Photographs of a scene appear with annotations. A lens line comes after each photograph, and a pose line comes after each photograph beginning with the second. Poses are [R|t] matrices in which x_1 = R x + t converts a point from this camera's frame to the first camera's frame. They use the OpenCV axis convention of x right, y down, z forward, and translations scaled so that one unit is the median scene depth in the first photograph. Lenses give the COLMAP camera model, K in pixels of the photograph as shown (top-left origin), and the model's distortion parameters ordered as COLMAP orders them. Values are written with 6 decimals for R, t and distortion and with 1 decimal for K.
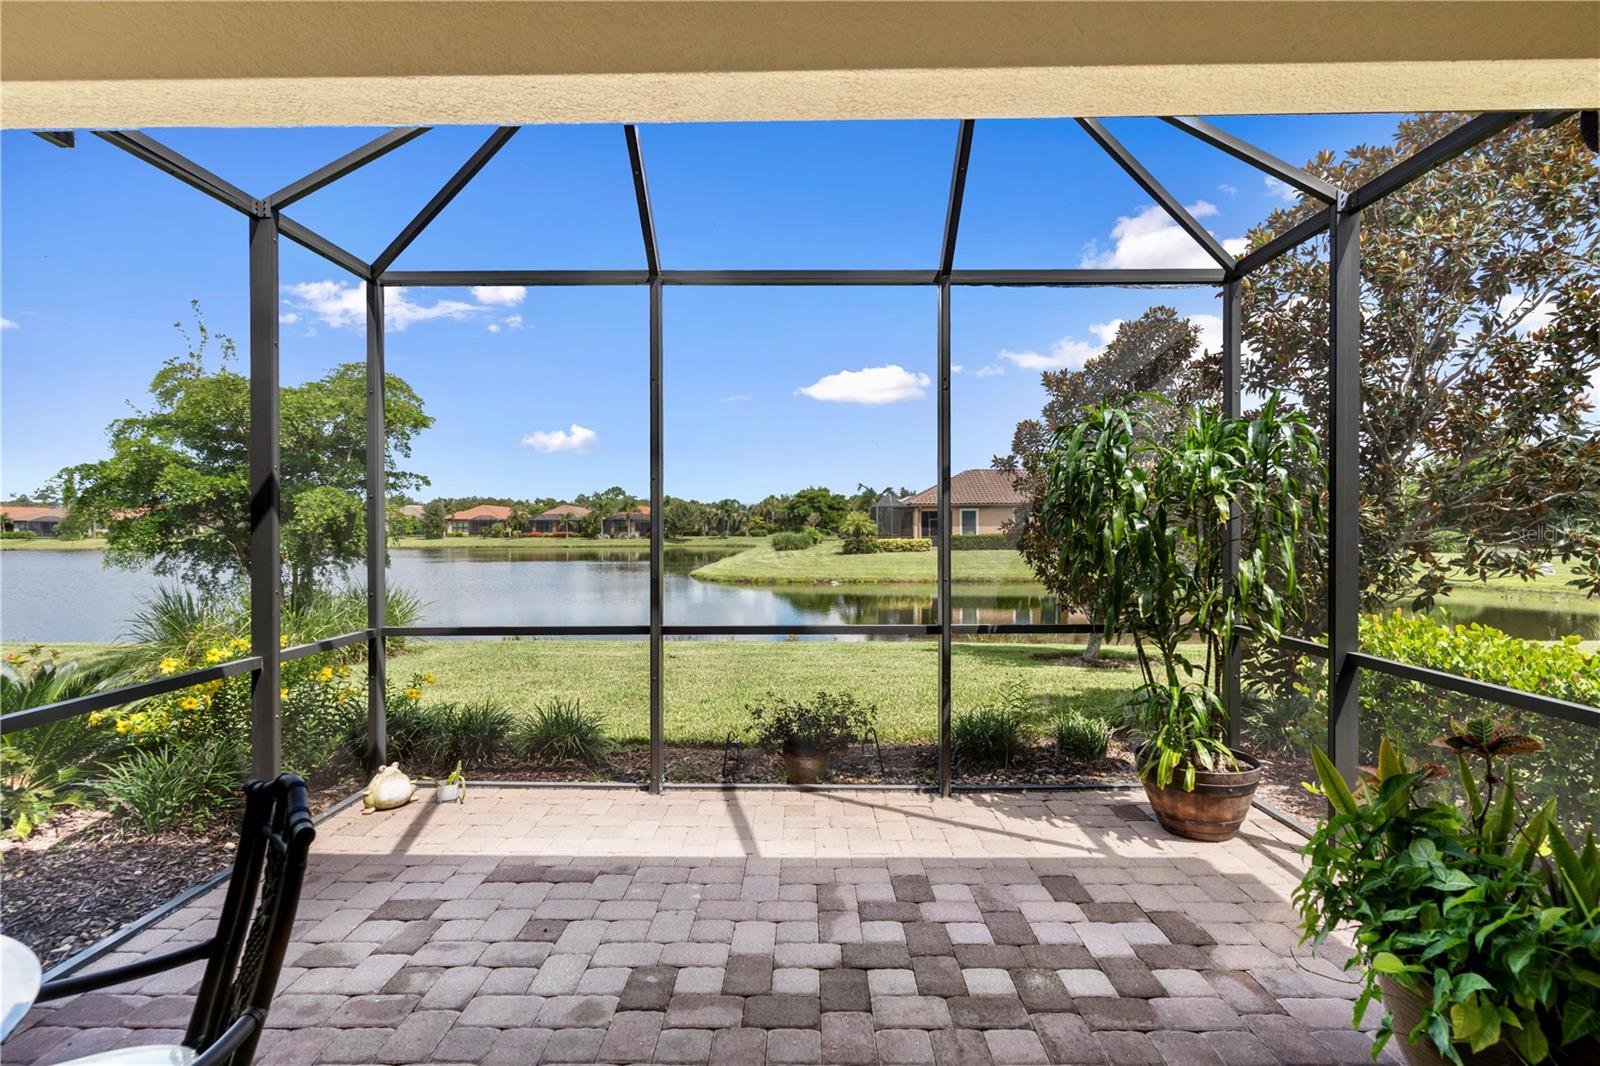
lens RADIAL K [[761.0, 0, 794.4], [0, 761.0, 524.2], [0, 0, 1]] dist [0.001793, 0.000742]
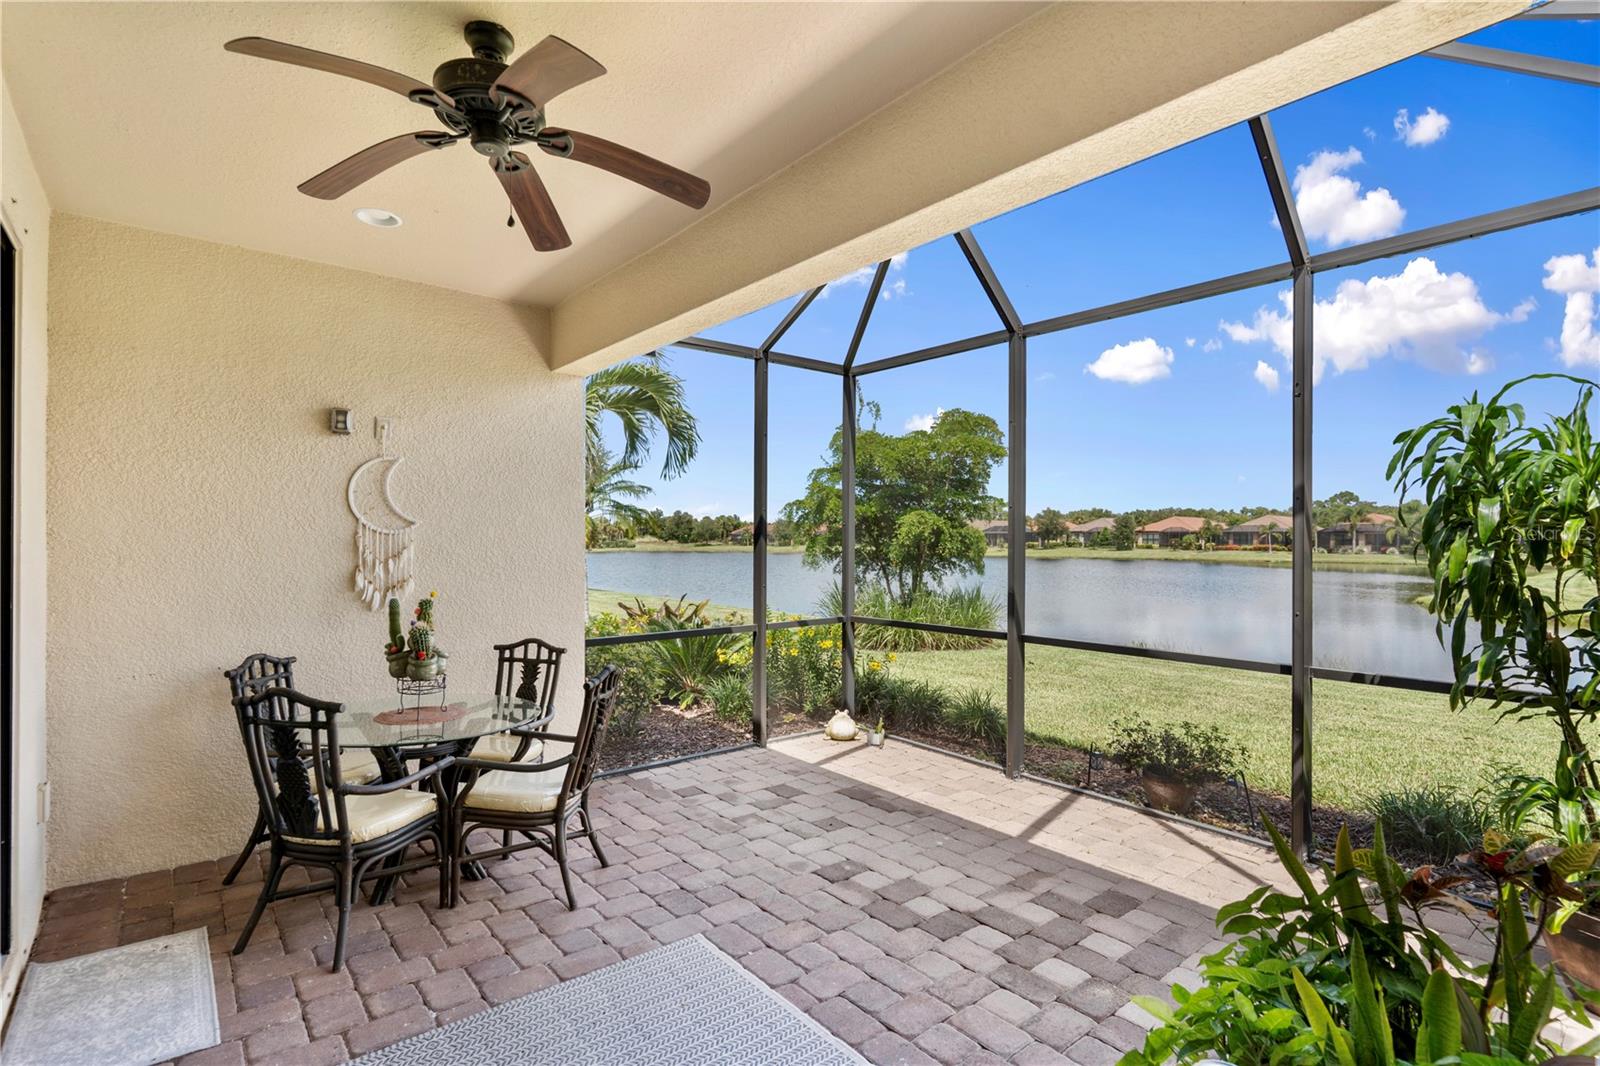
lens RADIAL K [[761.0, 0, 801.2], [0, 761.0, 530.7], [0, 0, 1]] dist [0.001793, 0.000742]
pose [[0.650199, -0.002058, -0.759761, 0.478639], [-0.002587, 0.999985, -0.004922, -0.017129], [0.759760, 0.005165, 0.650184, -0.001095]]
